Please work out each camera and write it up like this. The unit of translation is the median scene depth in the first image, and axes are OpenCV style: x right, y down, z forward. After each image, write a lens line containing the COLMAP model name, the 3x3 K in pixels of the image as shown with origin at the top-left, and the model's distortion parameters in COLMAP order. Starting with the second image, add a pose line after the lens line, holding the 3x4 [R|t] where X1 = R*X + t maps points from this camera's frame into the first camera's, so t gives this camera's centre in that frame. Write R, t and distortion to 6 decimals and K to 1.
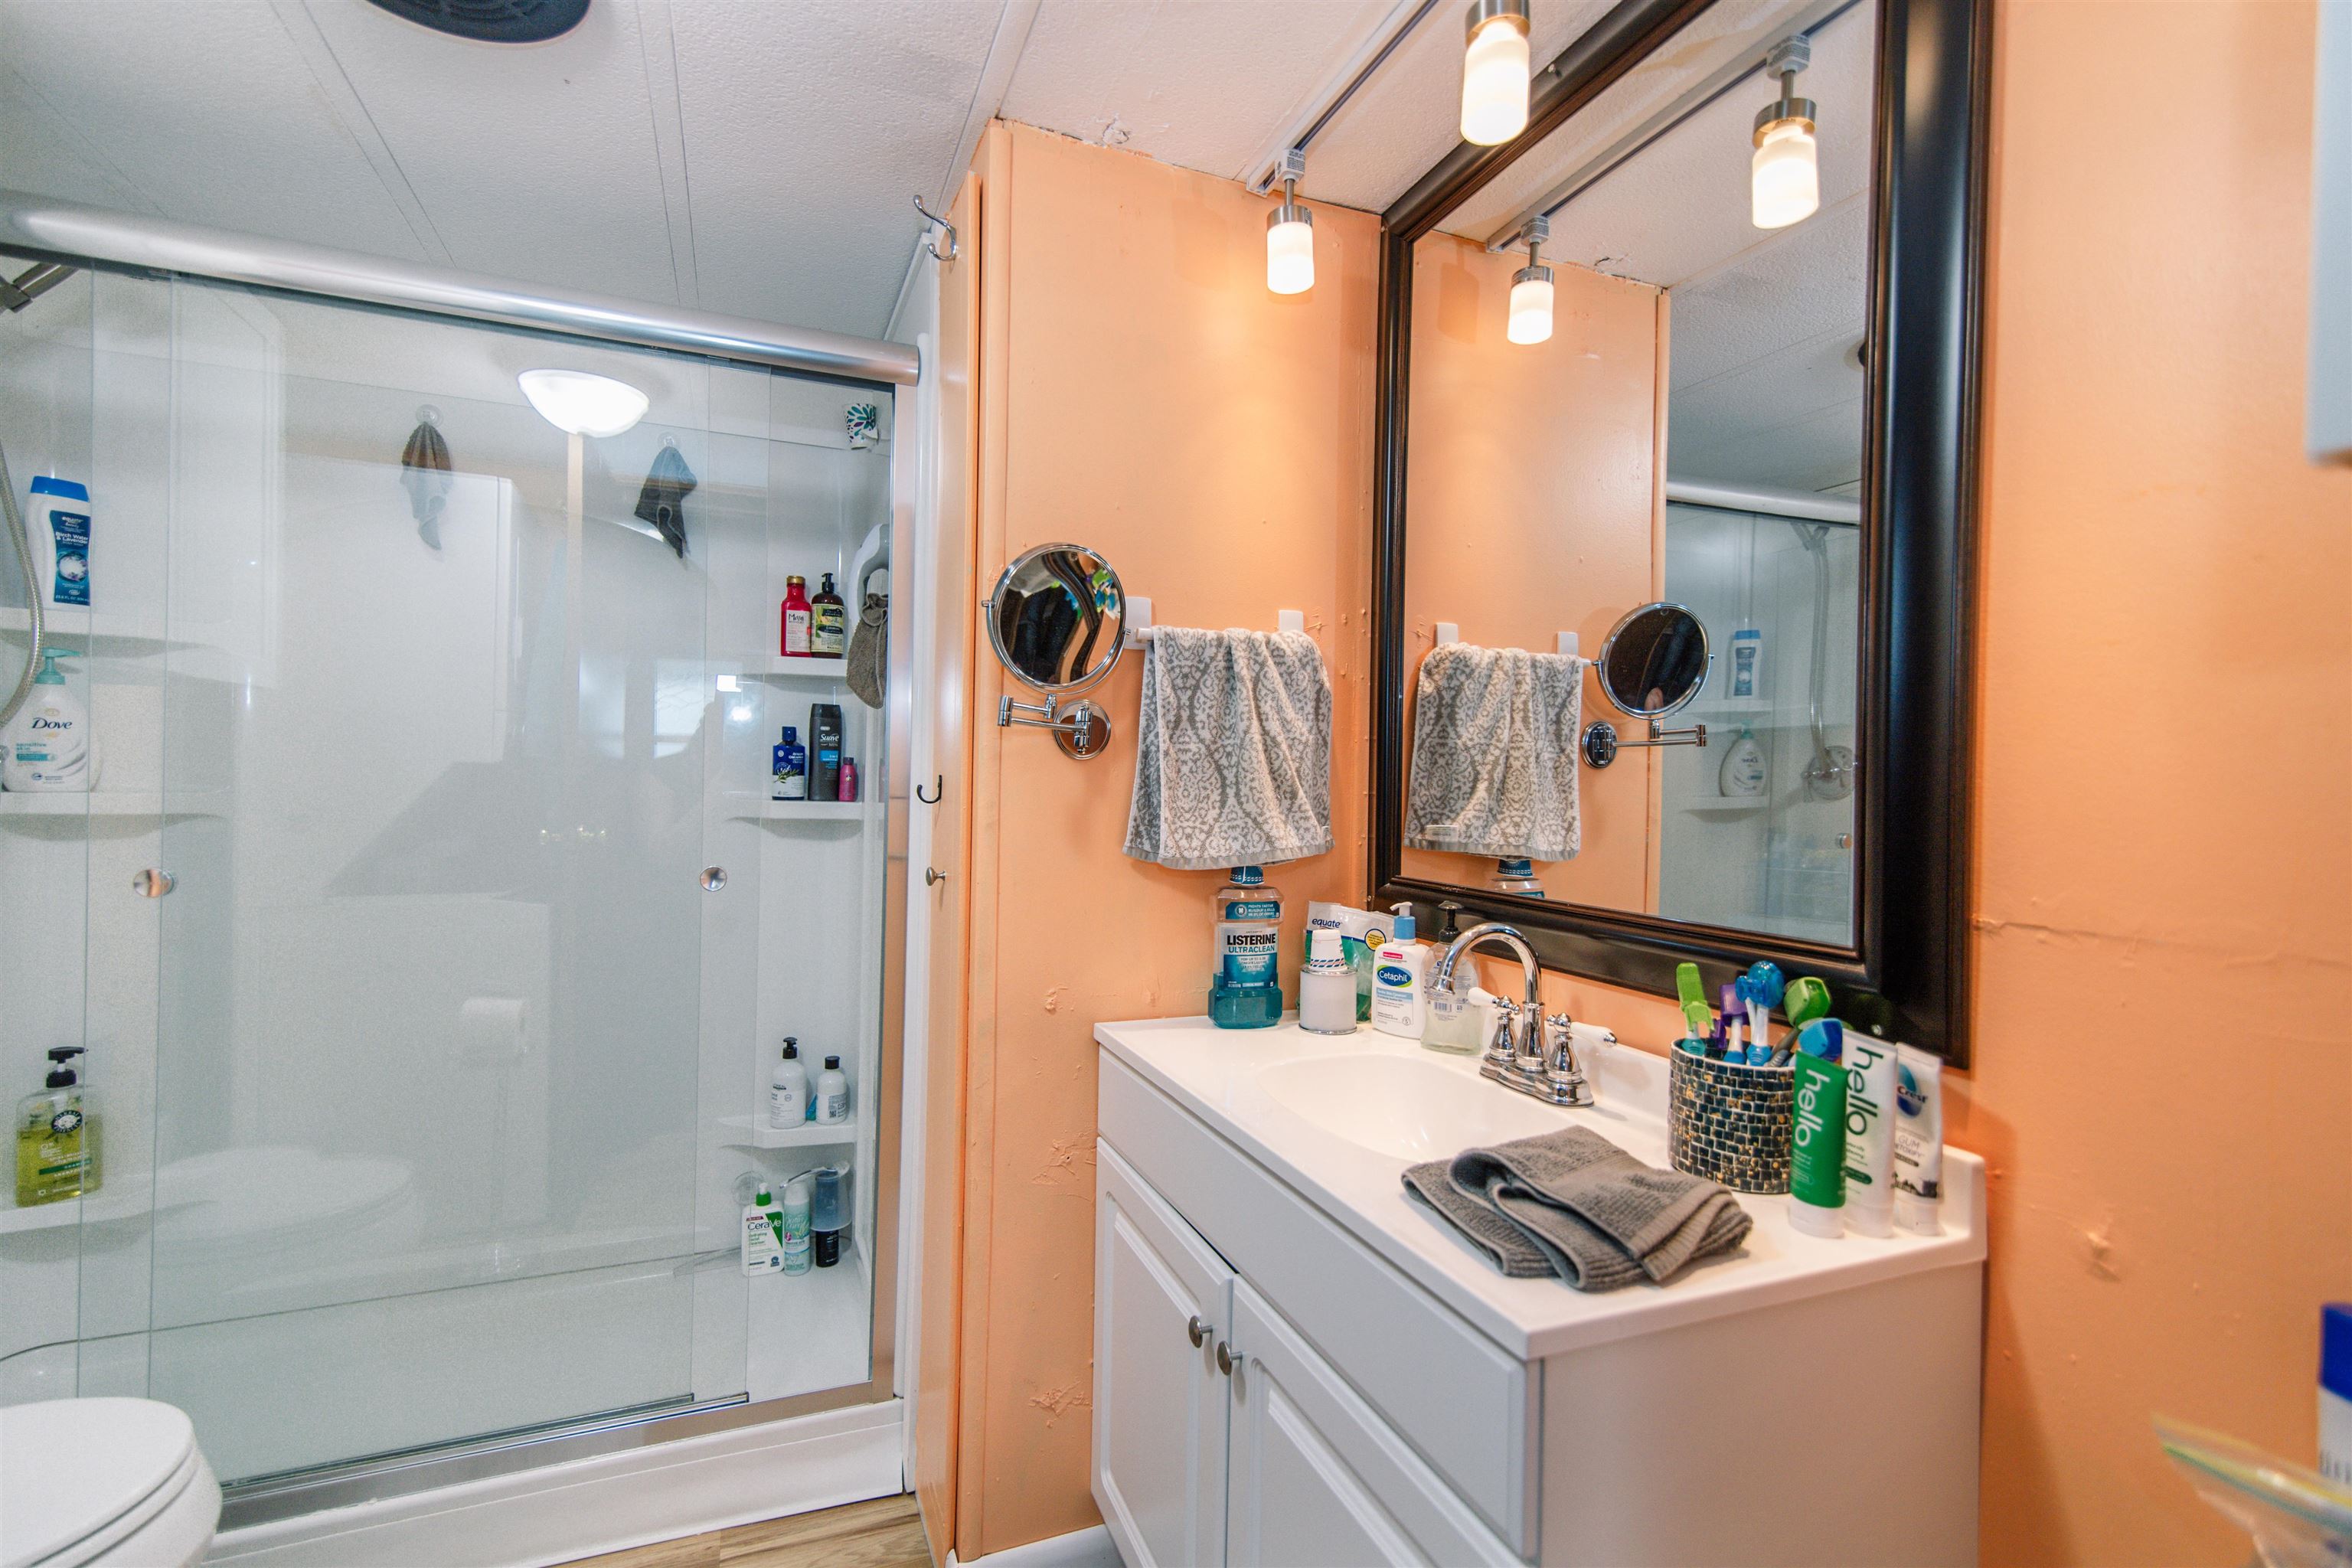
lens RADIAL K [[1053.9, 0, 1162.6], [0, 1053.9, 781.1], [0, 0, 1]] dist [0.021113, -0.014384]
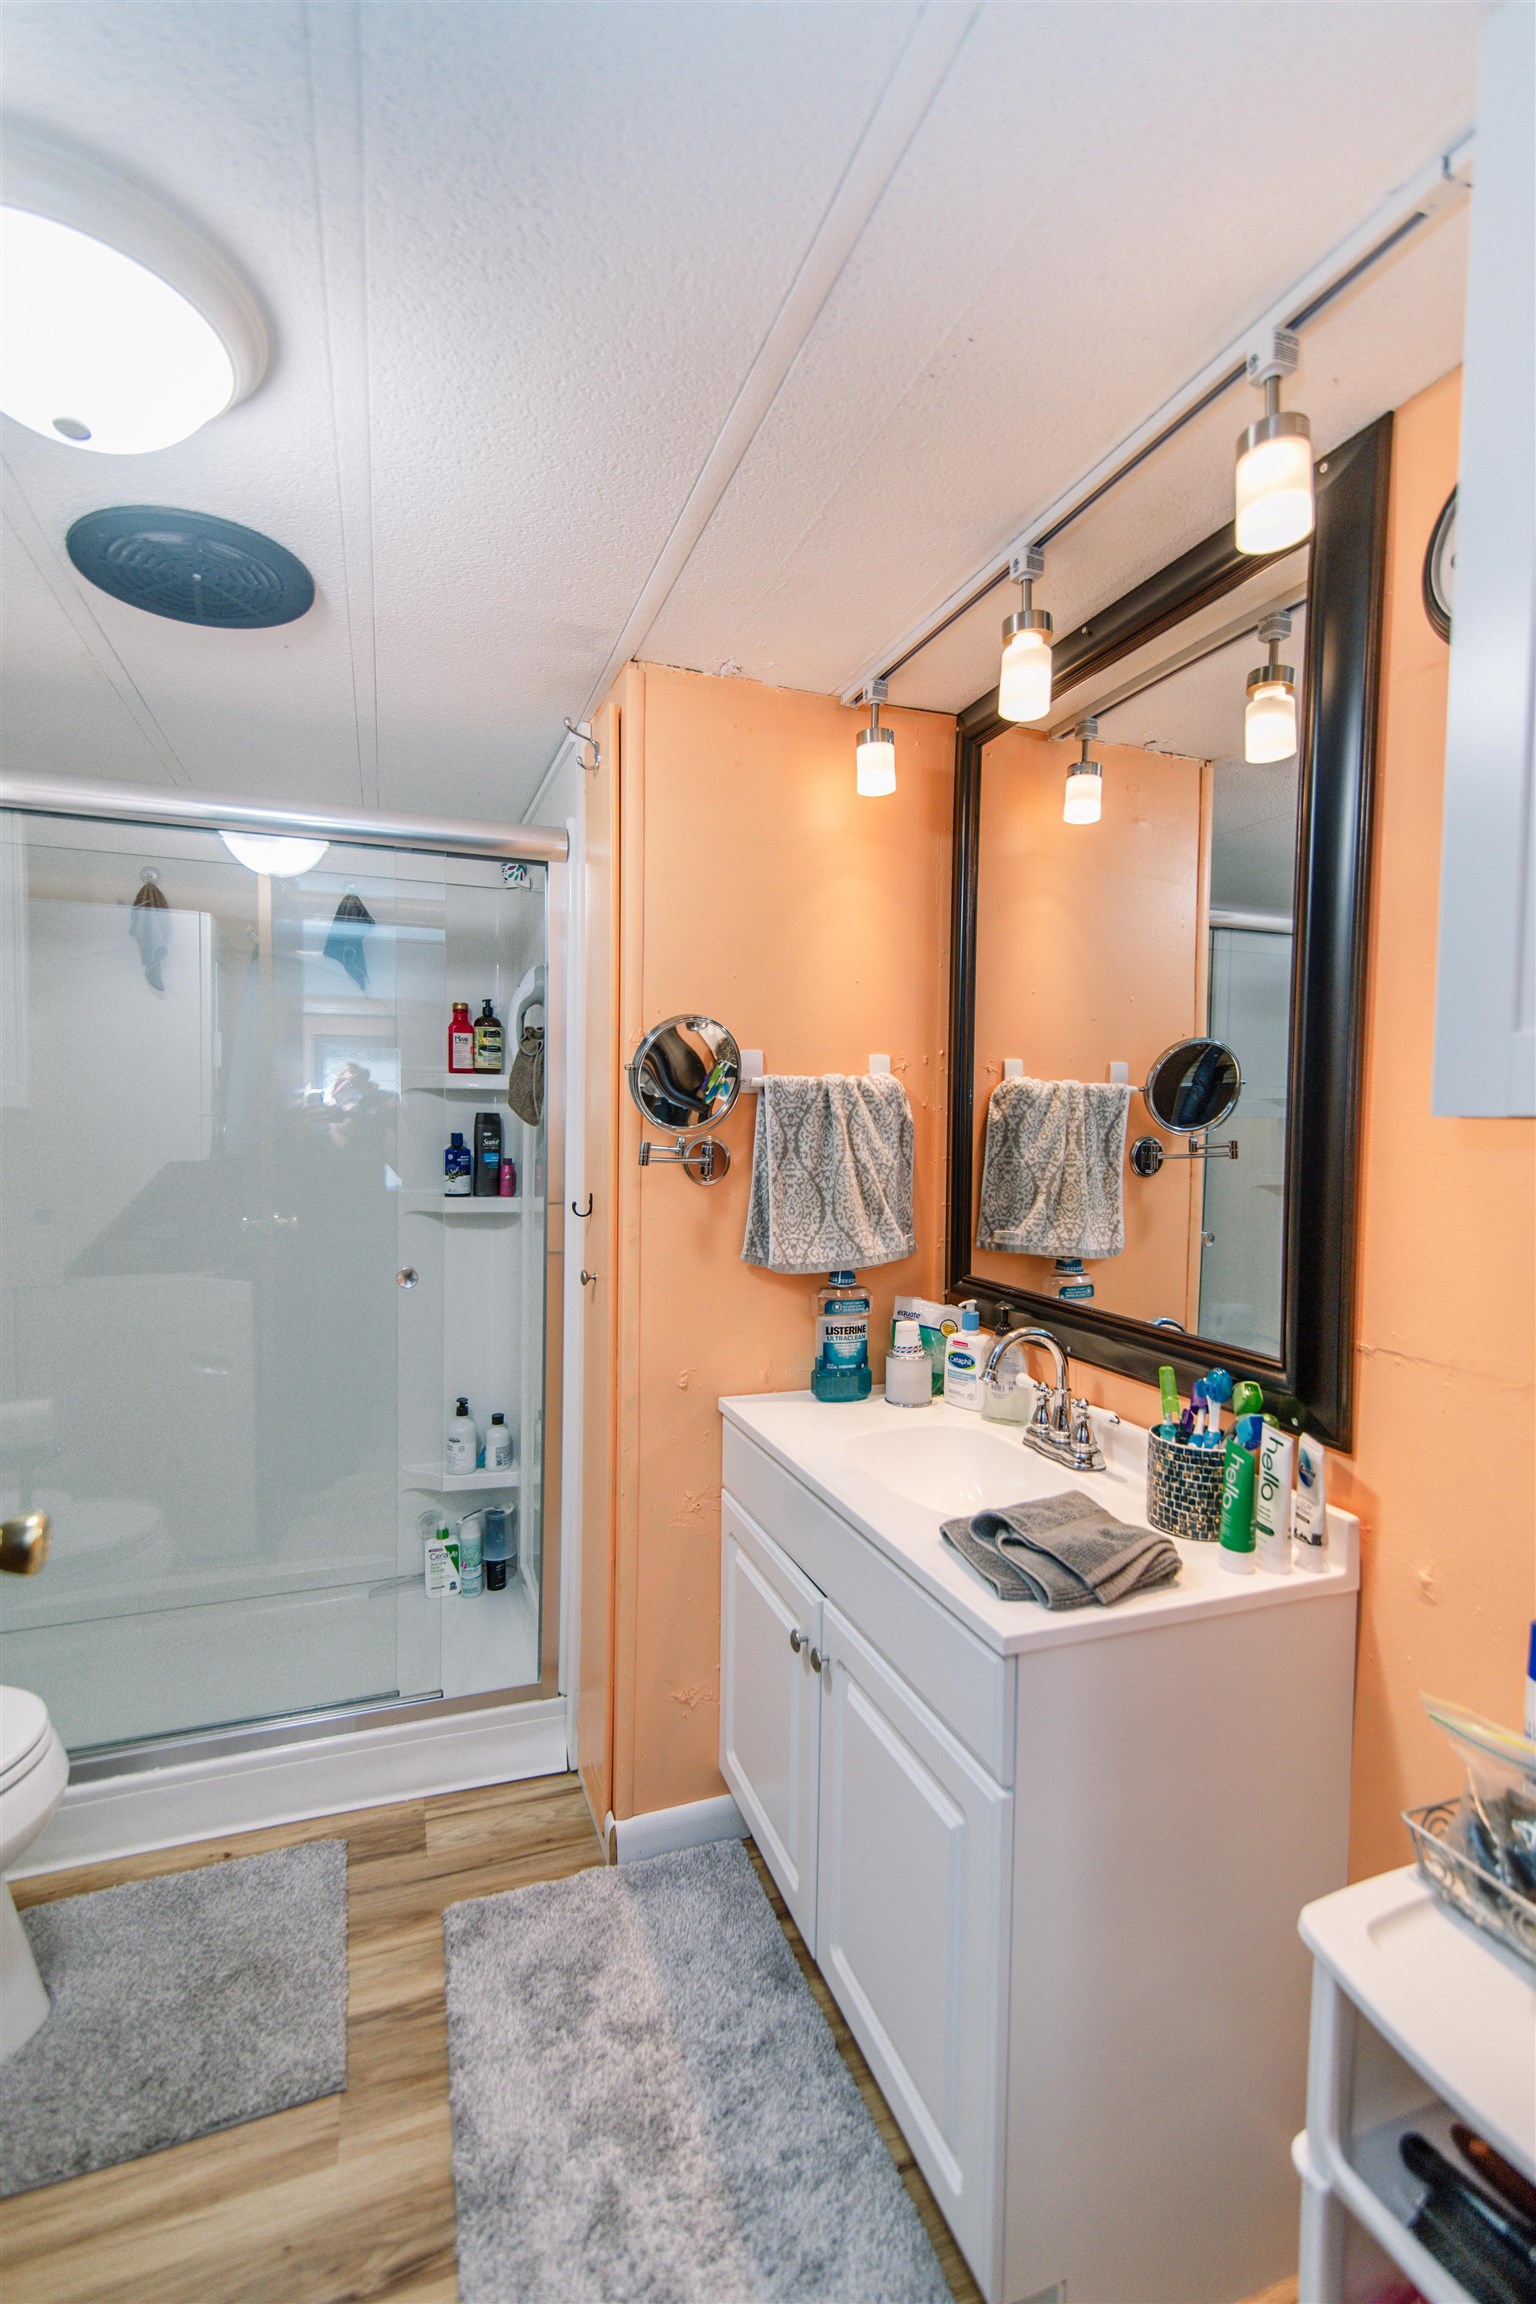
lens RADIAL K [[1032.4, 0, 766.3], [0, 1032.4, 1160.5], [0, 0, 1]] dist [0.021113, -0.014384]
pose [[0.999687, -0.005537, -0.024381, 0.021321], [0.006415, 0.999328, 0.036095, -0.088055], [0.024165, -0.036240, 0.999051, -0.190158]]
